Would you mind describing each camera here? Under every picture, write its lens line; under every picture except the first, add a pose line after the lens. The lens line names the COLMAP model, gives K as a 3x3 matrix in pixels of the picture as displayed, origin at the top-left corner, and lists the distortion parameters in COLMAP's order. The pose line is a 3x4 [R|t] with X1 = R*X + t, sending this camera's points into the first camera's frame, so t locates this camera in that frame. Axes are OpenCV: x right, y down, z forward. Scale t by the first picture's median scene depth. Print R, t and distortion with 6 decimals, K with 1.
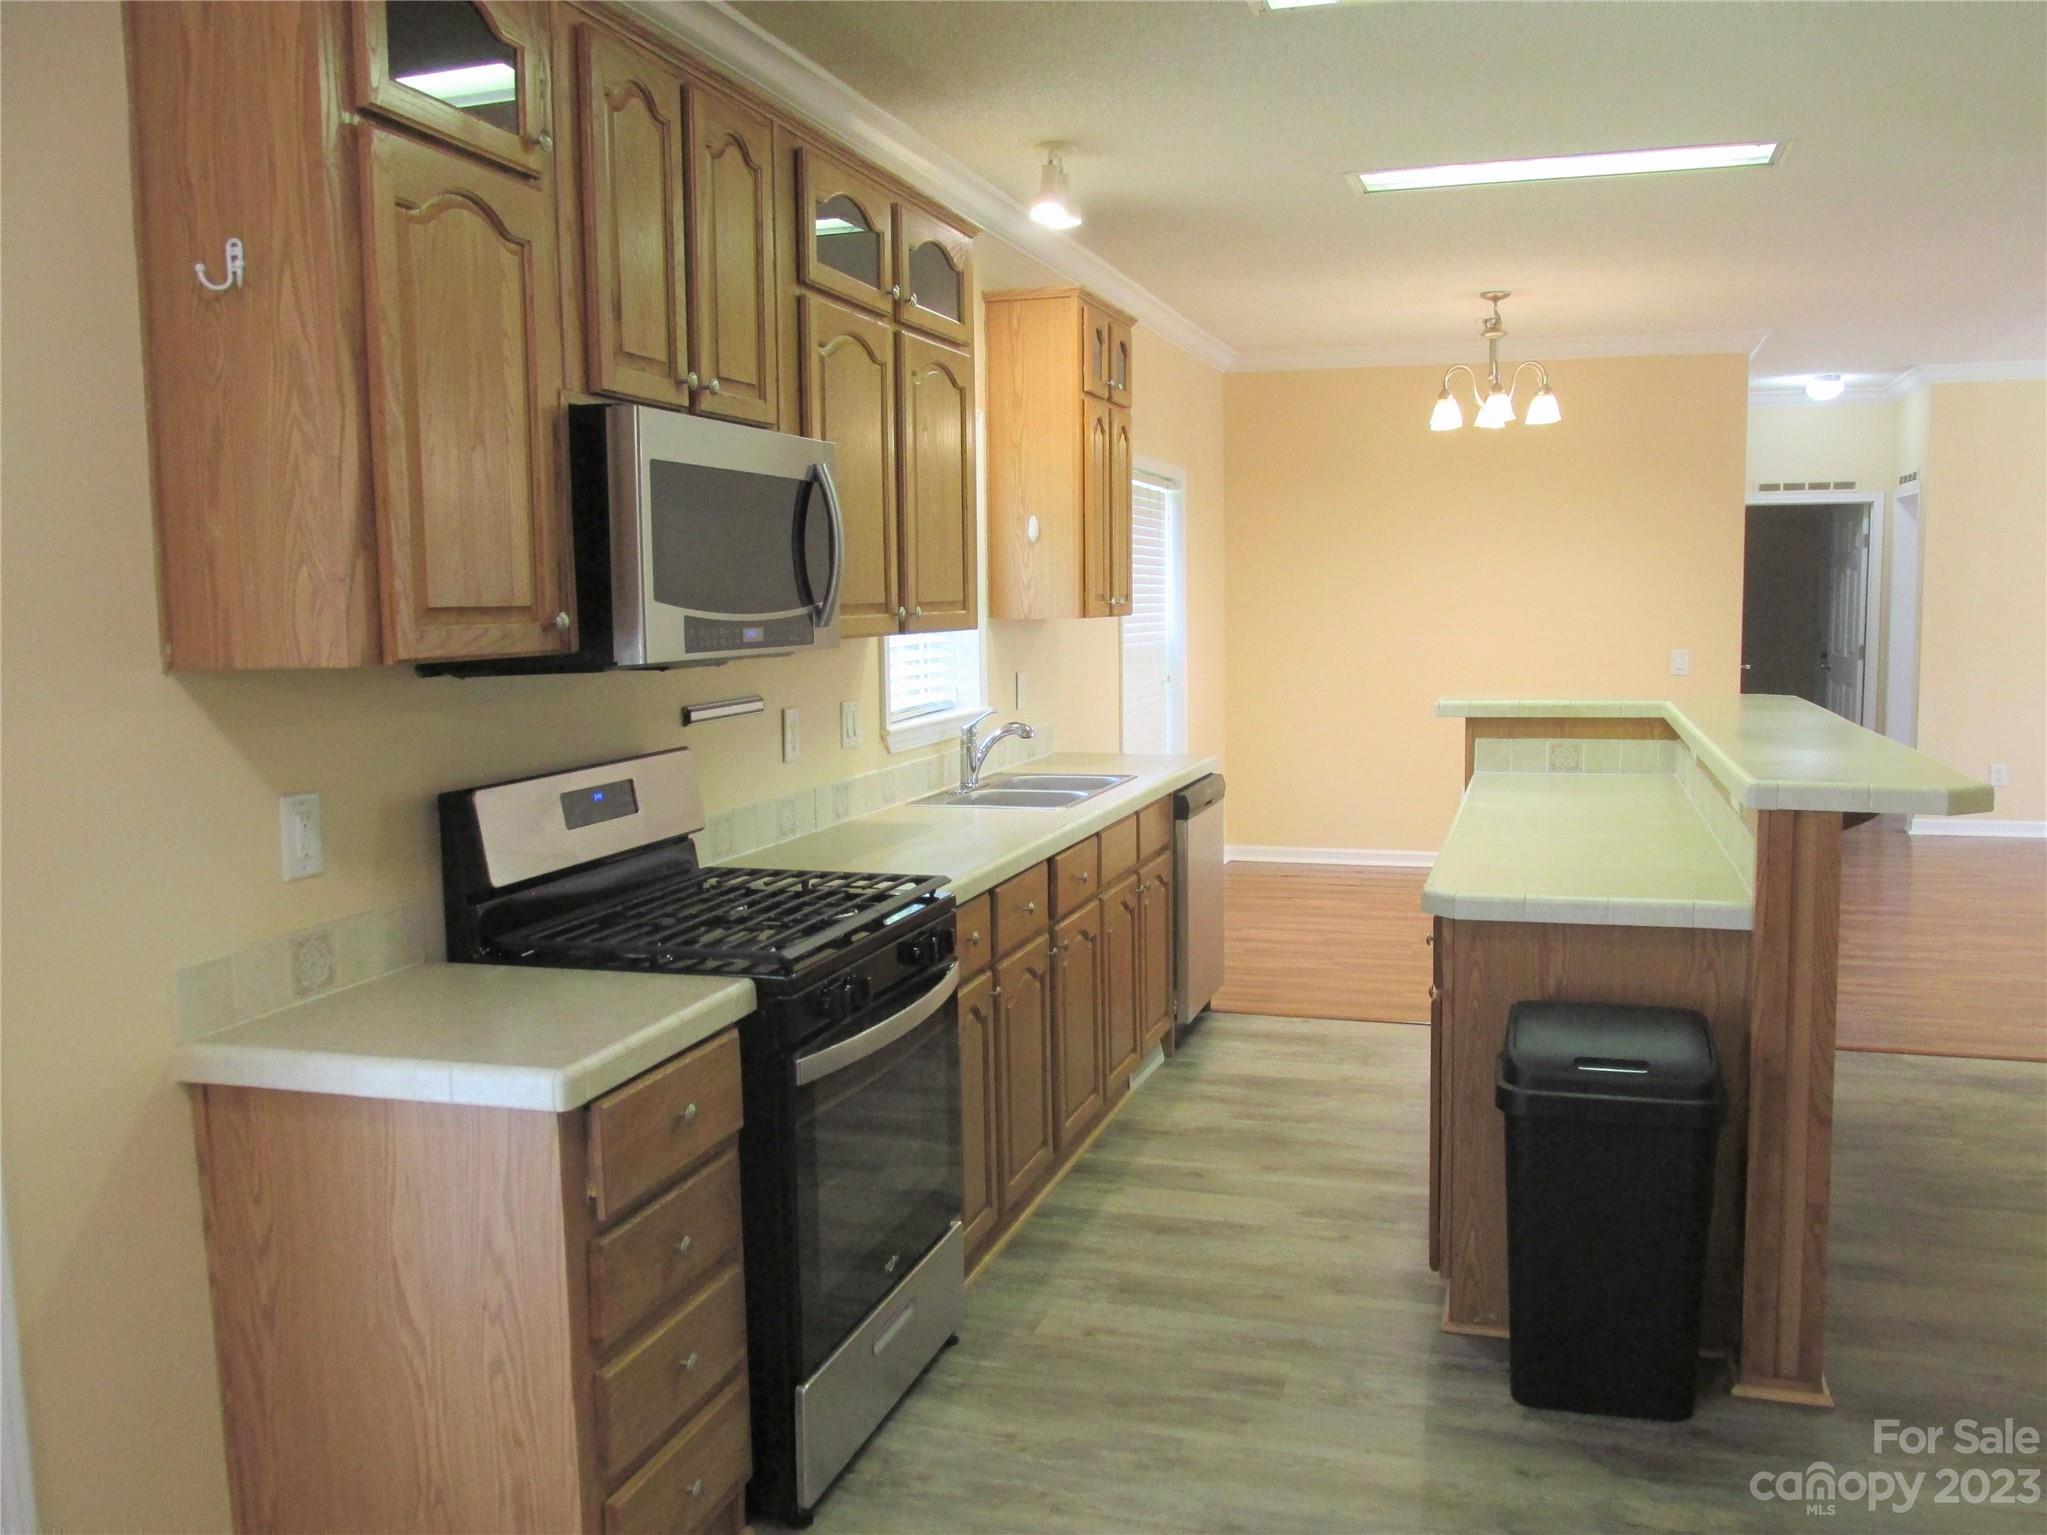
lens RADIAL K [[1733.5, 0, 1026.6], [0, 1733.5, 765.0], [0, 0, 1]] dist [0.002432, -0.019217]
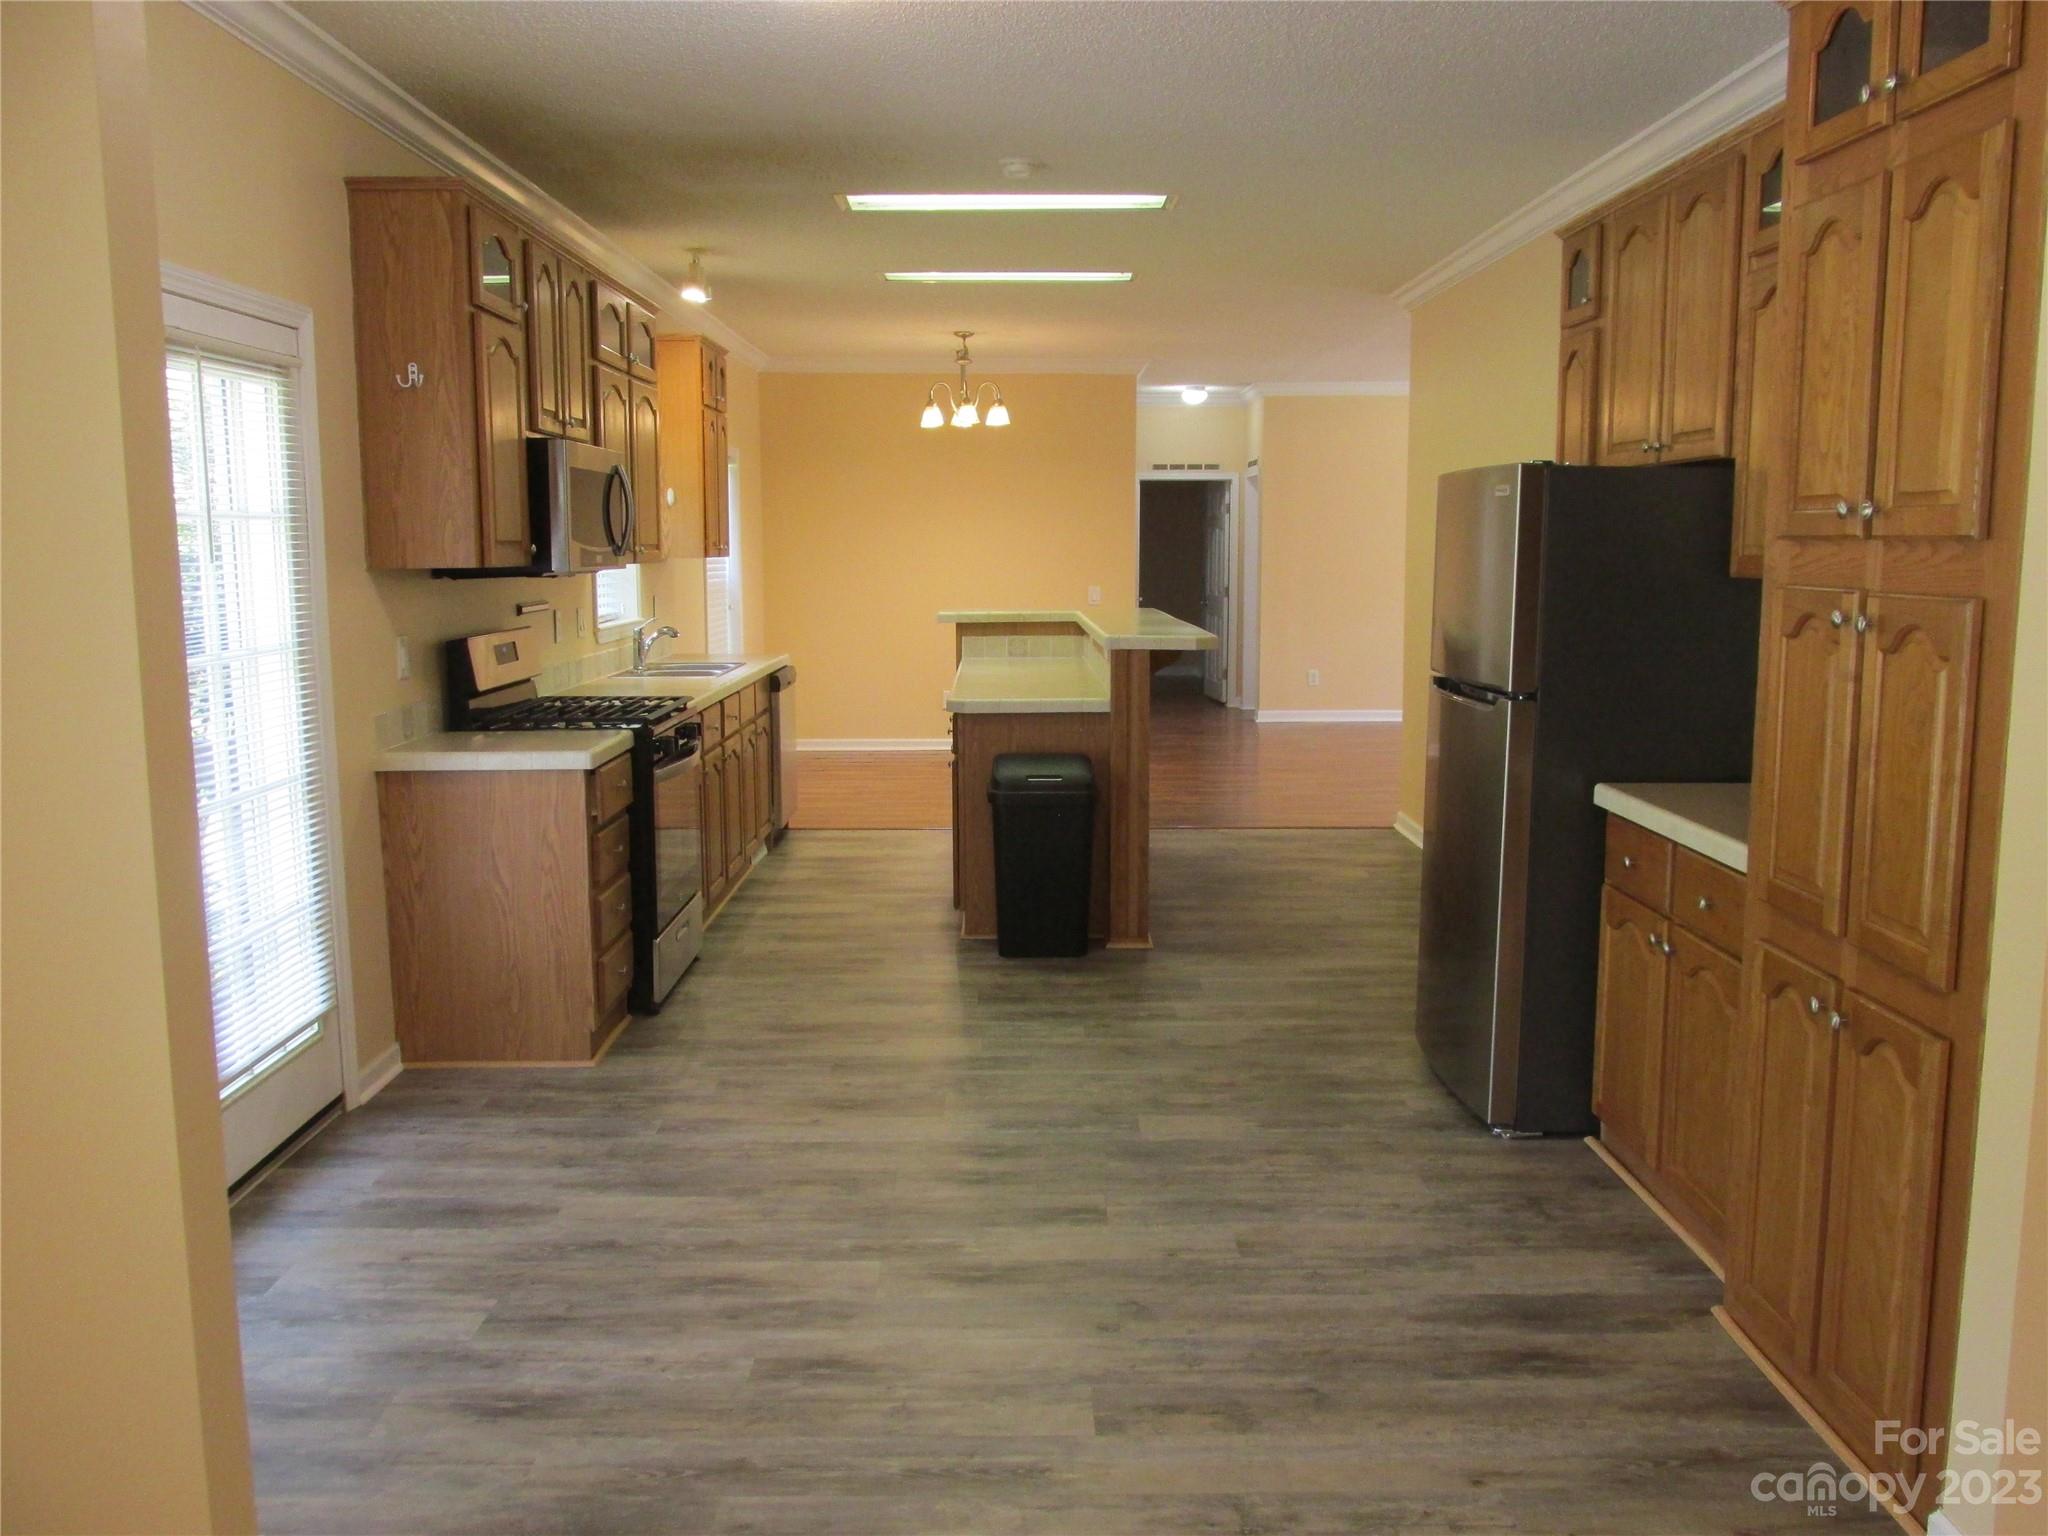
lens RADIAL K [[1734.4, 0, 1017.2], [0, 1734.4, 774.3], [0, 0, 1]] dist [0.002432, -0.019217]
pose [[0.954628, -0.030618, 0.296224, -0.202220], [0.021445, 0.999186, 0.034165, 0.071691], [-0.297029, -0.026262, 0.954507, -0.640081]]
